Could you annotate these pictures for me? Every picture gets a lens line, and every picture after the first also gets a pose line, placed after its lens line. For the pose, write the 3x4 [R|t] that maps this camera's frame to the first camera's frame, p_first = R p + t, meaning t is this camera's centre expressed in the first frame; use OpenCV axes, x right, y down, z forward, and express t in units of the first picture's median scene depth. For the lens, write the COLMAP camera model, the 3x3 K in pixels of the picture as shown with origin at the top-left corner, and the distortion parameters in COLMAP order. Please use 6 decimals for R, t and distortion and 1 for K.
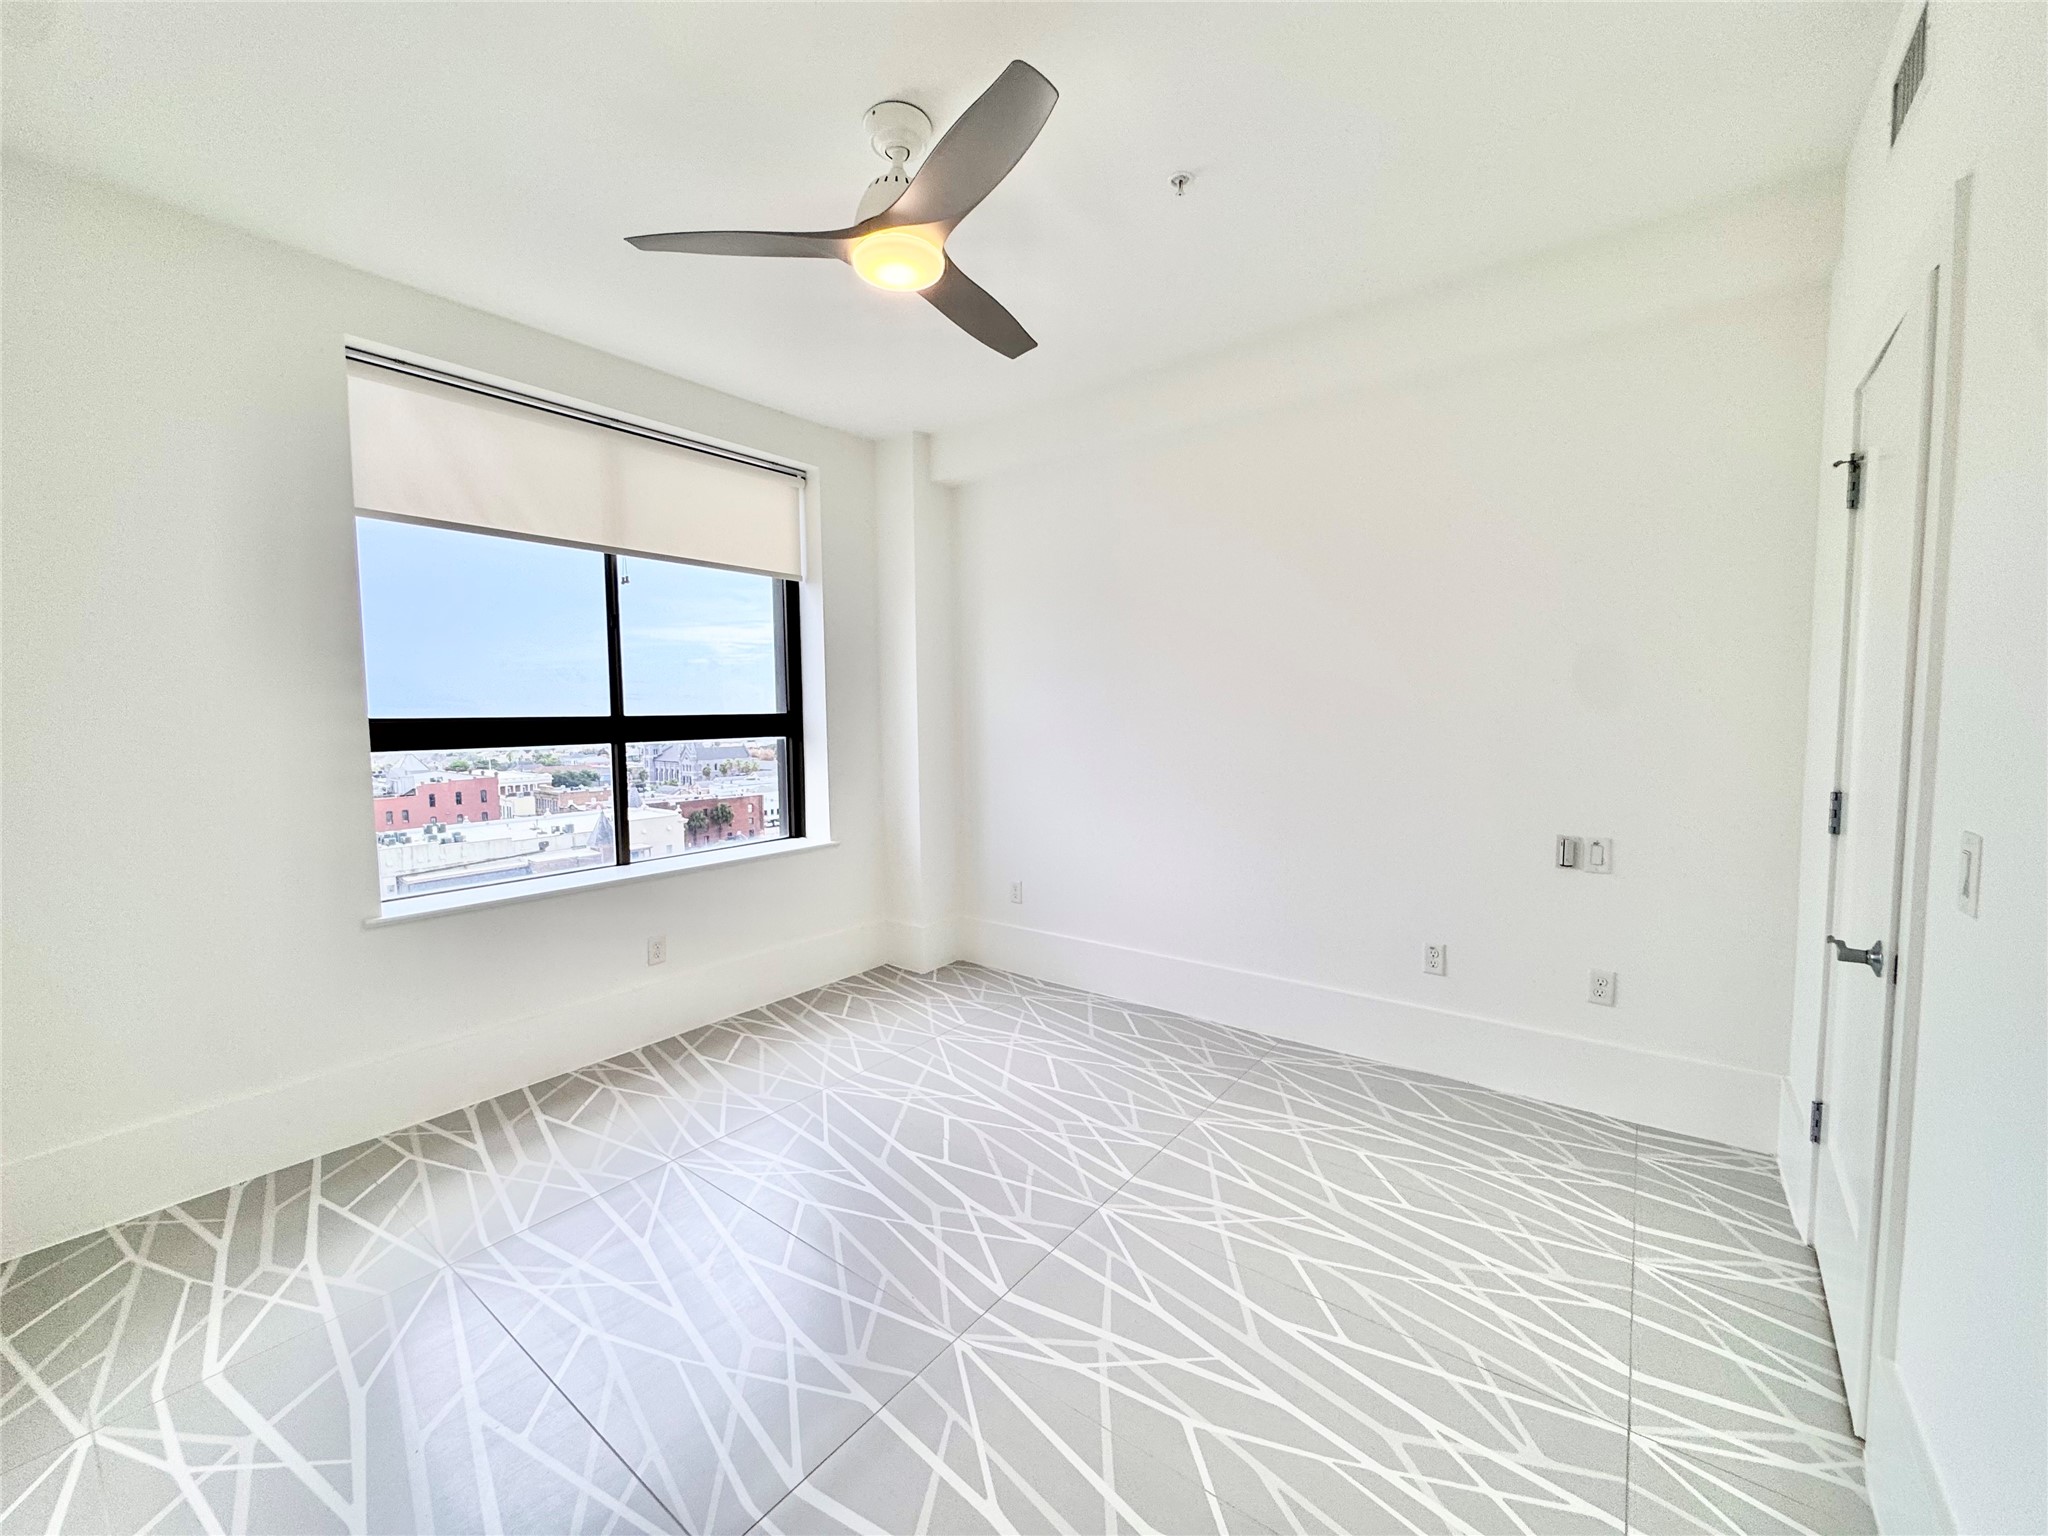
lens RADIAL K [[823.0, 0, 1024.0], [0, 823.0, 768.0], [0, 0, 1]] dist [0.029221, -0.008606]
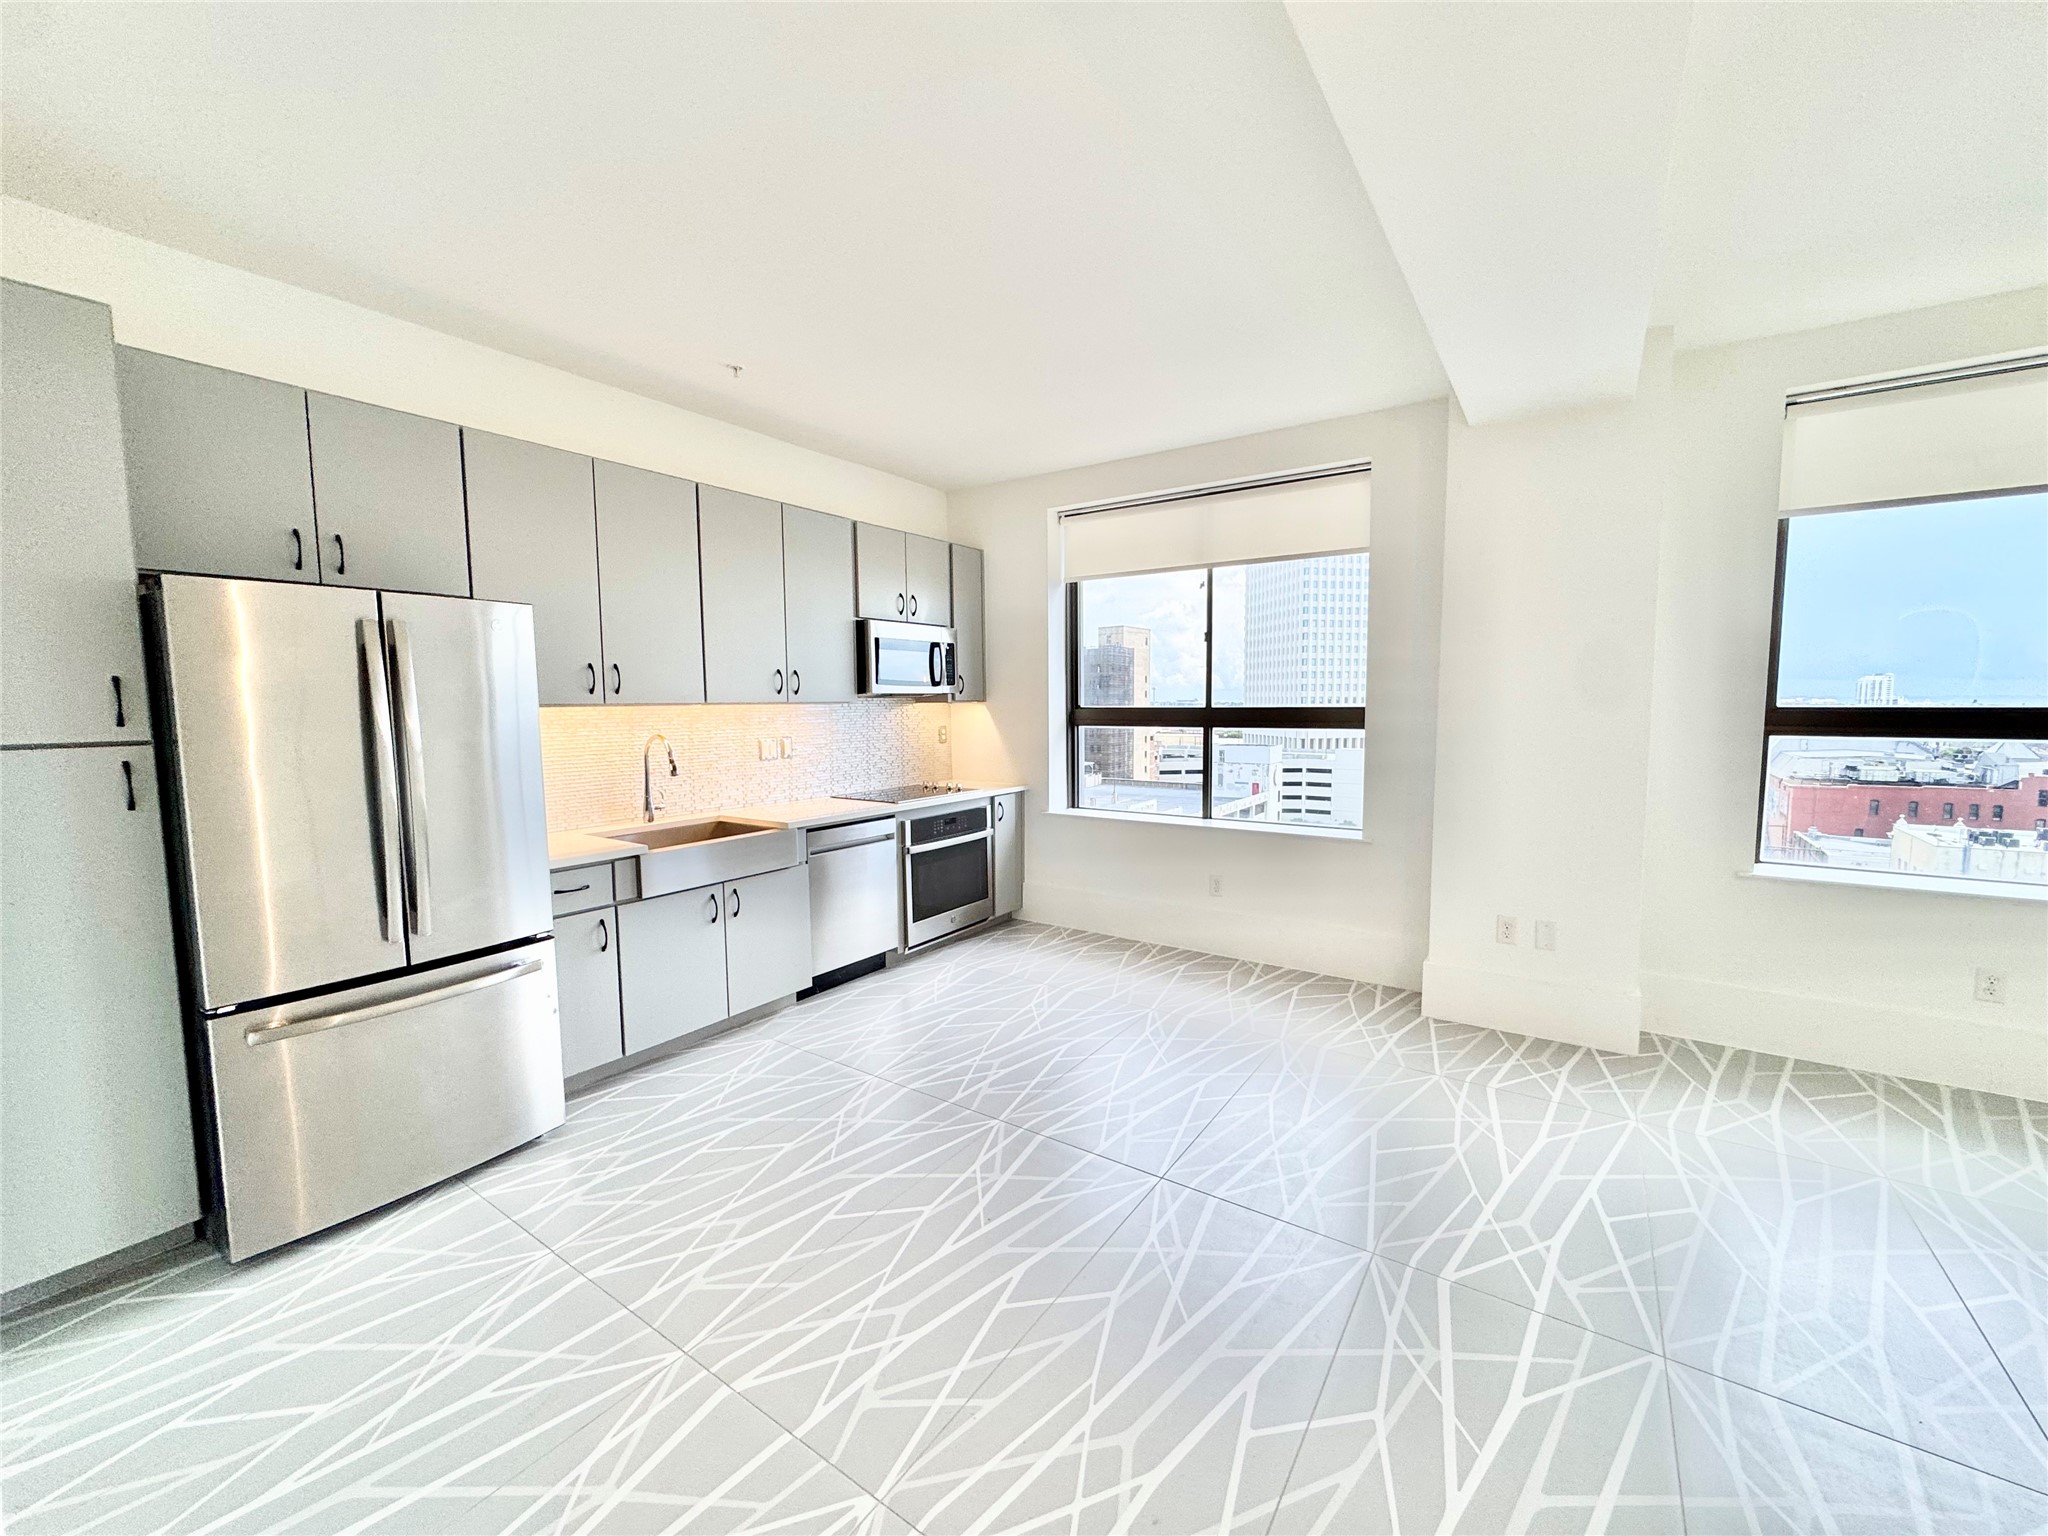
lens RADIAL K [[823.0, 0, 1024.0], [0, 823.0, 768.0], [0, 0, 1]] dist [0.029221, -0.008606]
pose [[0.028978, 0.086566, -0.995825, 0.862047], [-0.063446, 0.994393, 0.084595, -0.059937], [0.997564, 0.060729, 0.034308, 0.660169]]
